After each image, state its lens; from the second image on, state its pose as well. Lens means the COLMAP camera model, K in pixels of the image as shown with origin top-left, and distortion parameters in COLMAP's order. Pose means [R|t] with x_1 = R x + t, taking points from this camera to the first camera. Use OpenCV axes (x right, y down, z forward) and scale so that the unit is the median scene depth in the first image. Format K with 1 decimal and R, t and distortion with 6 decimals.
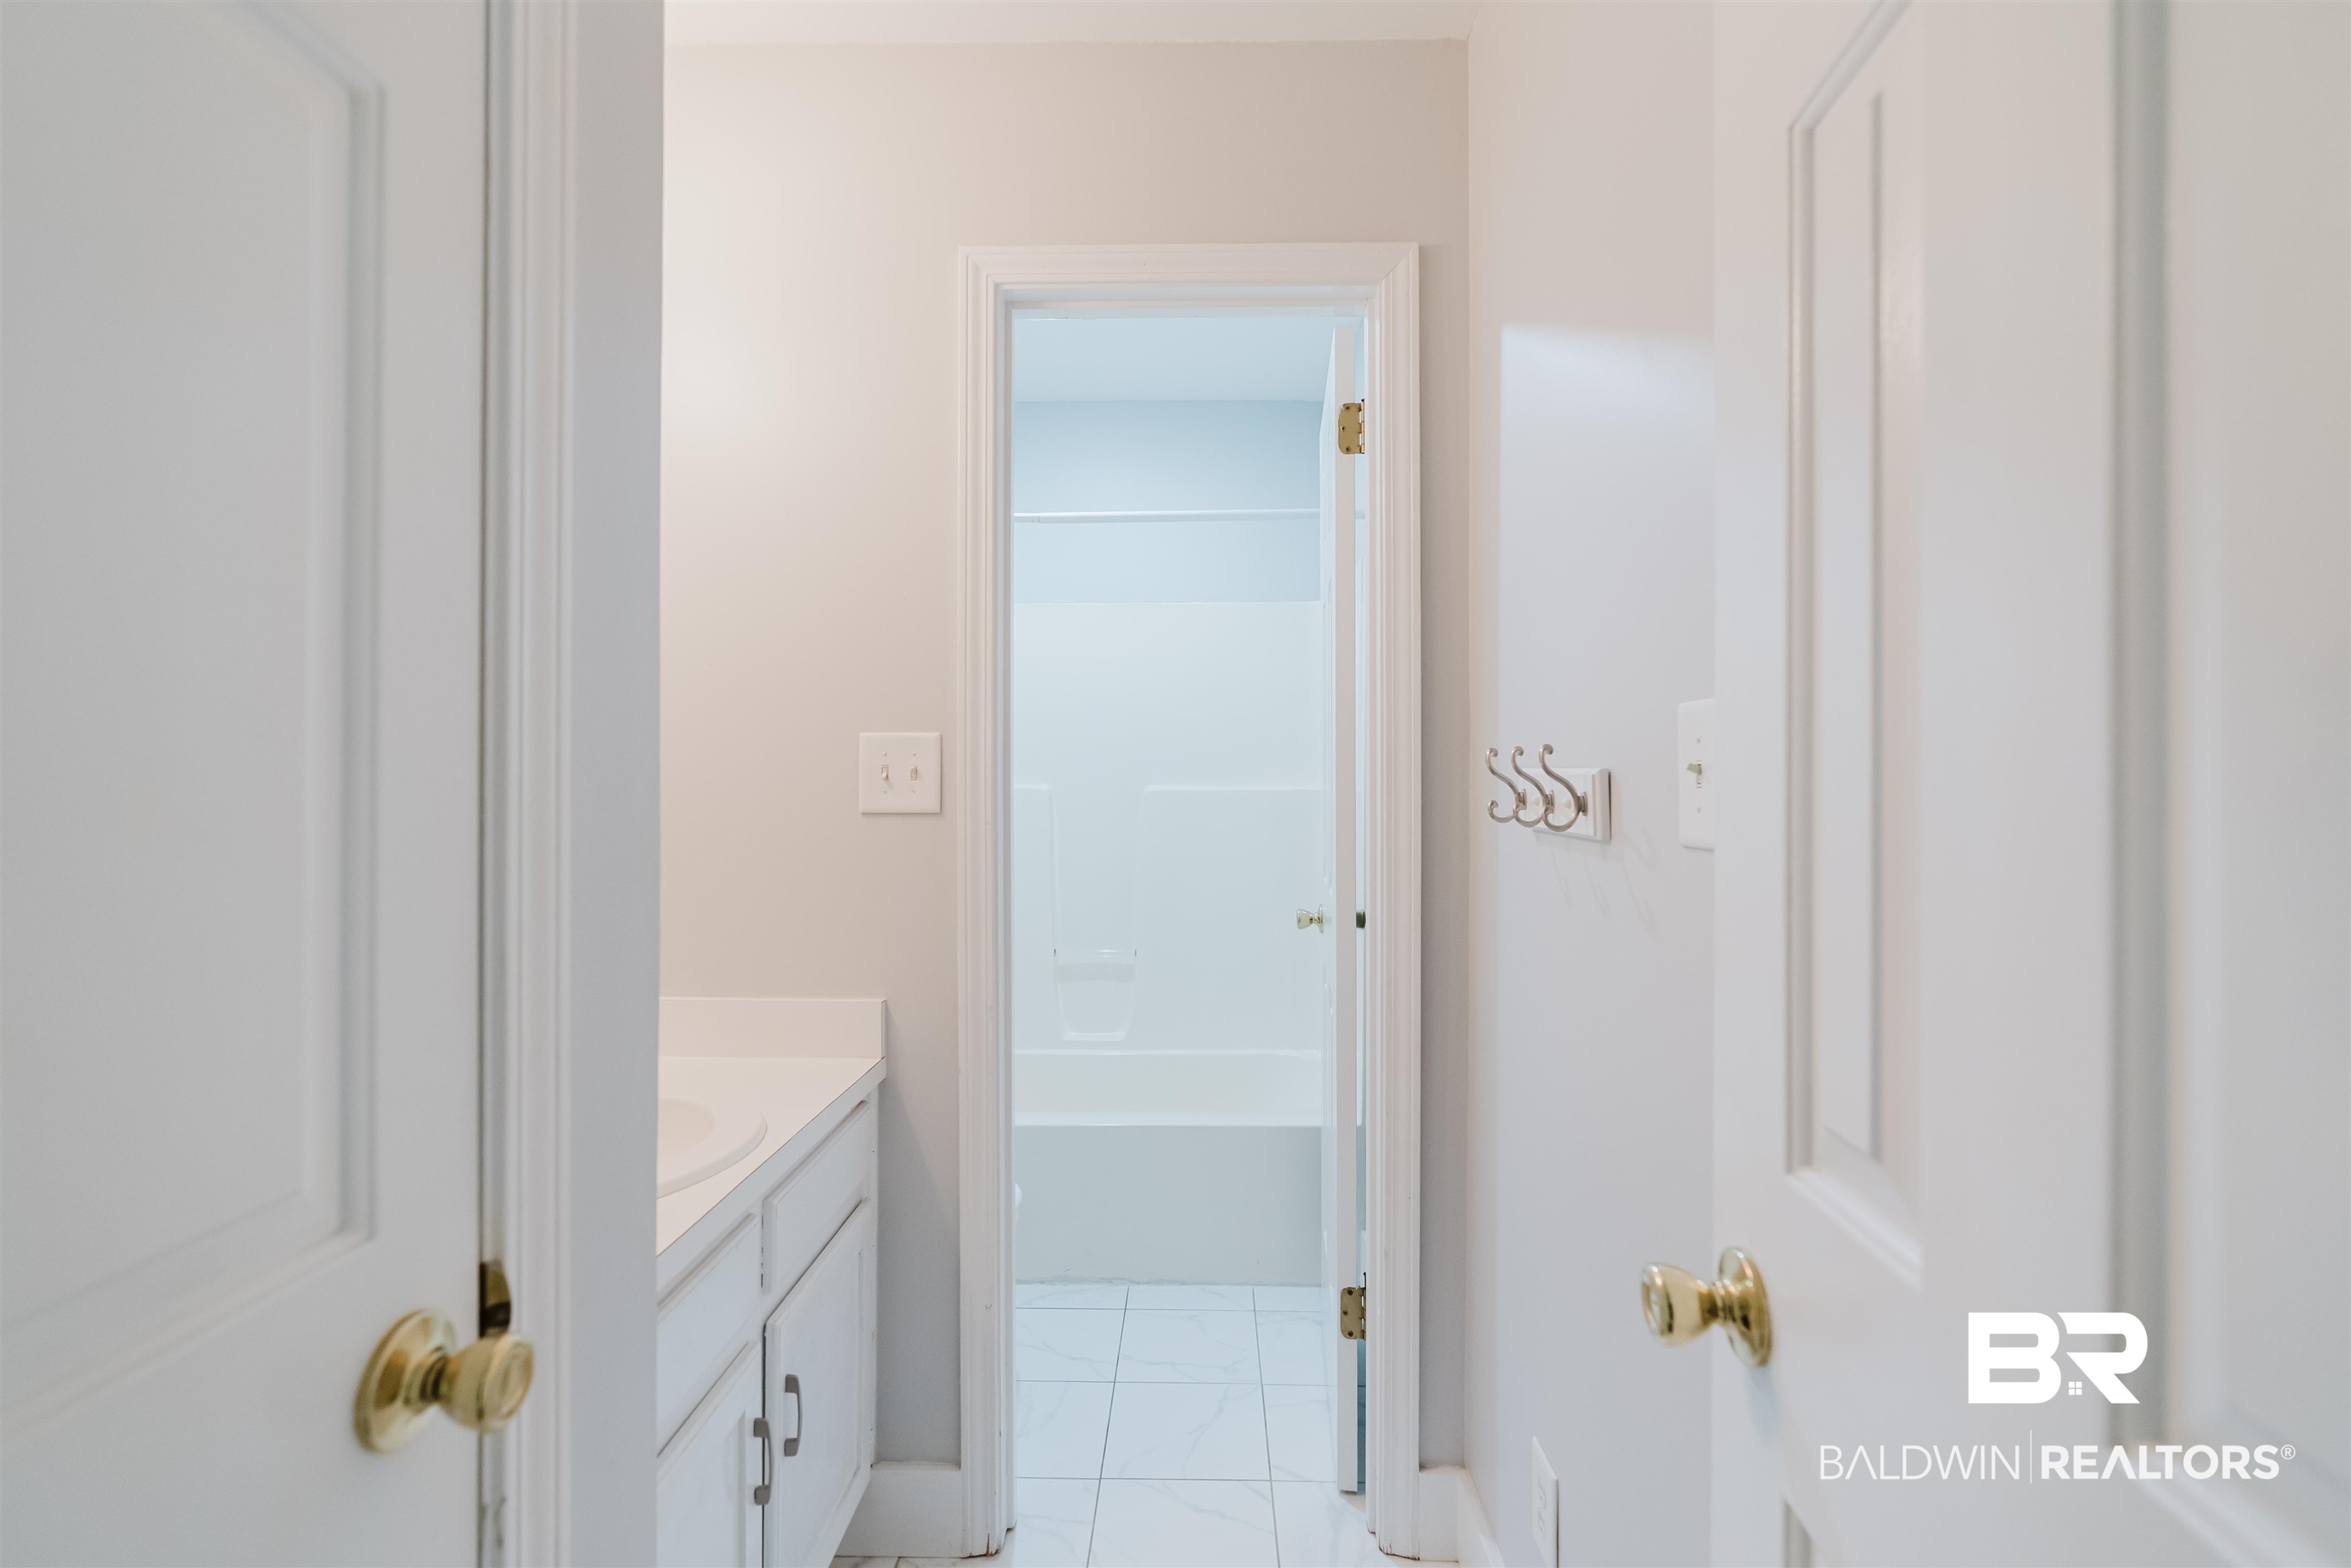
lens RADIAL K [[1083.2, 0, 1165.7], [0, 1083.2, 782.6], [0, 0, 1]] dist [-0.002253, 0.000551]
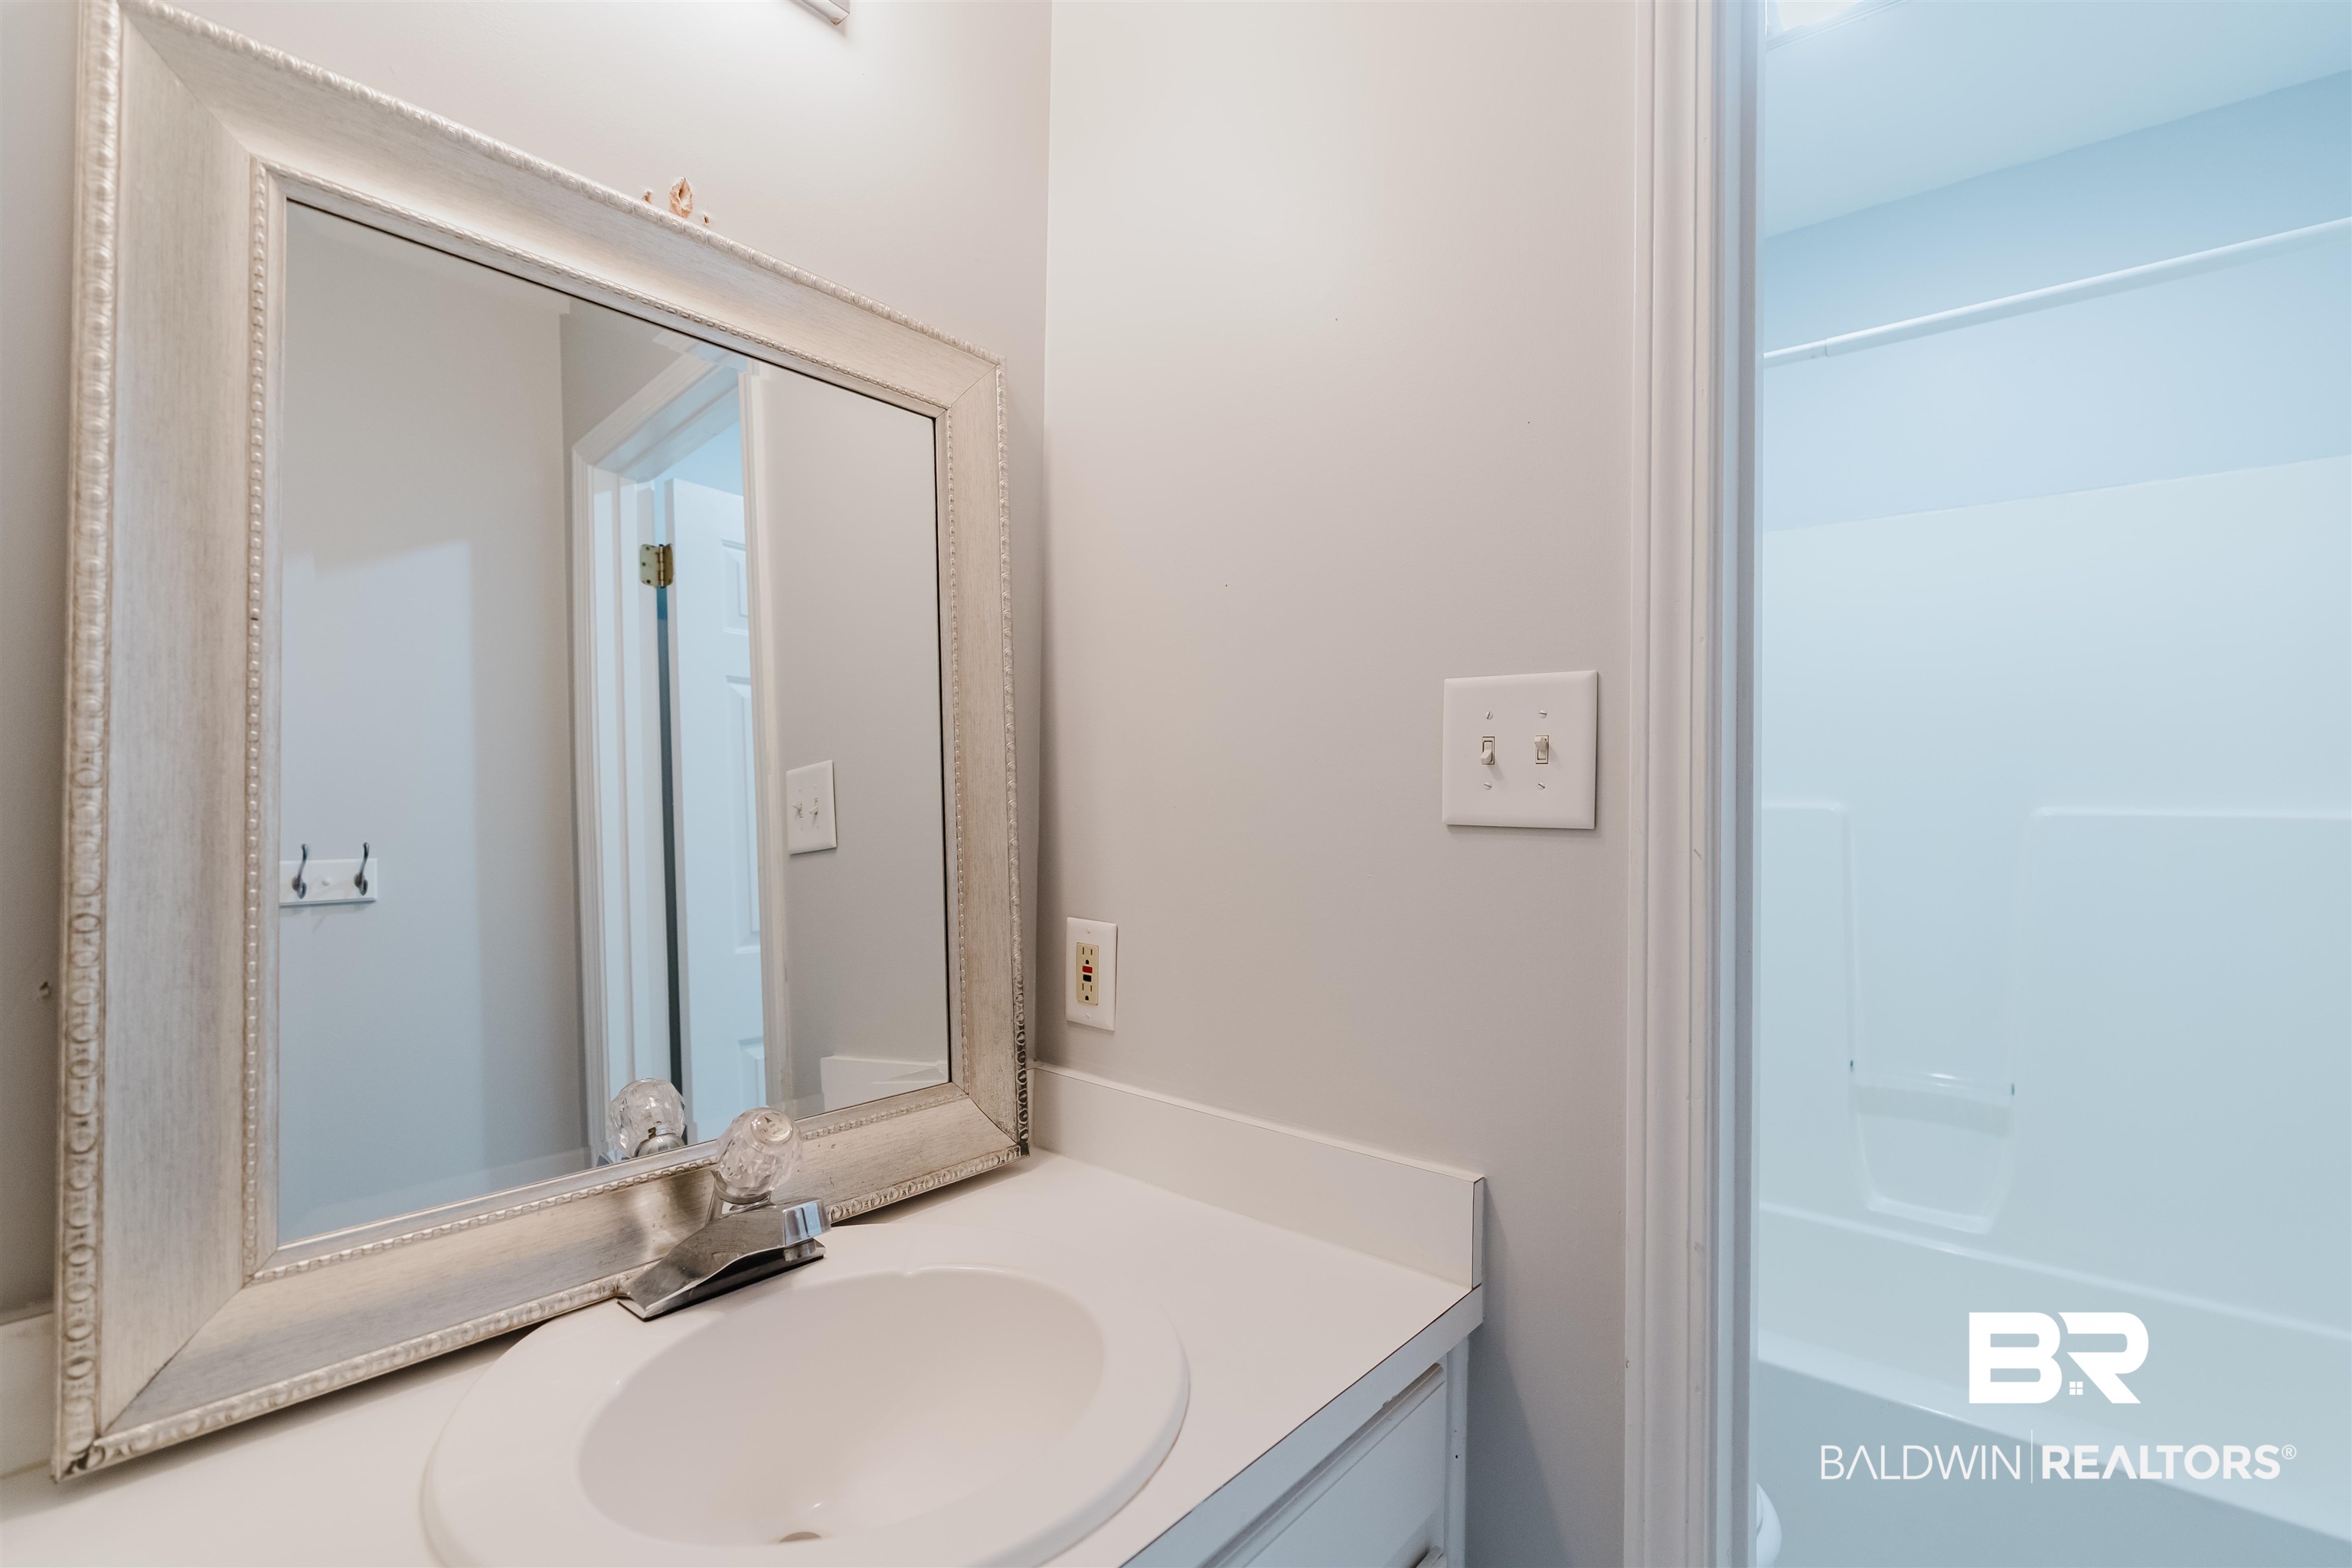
lens RADIAL K [[1083.7, 0, 1166.2], [0, 1083.7, 782.6], [0, 0, 1]] dist [-0.002253, 0.000551]
pose [[0.787500, 0.003529, -0.616305, -0.054246], [-0.019000, 0.999647, -0.018555, 0.019685], [0.616022, 0.026322, 0.787289, 0.479843]]
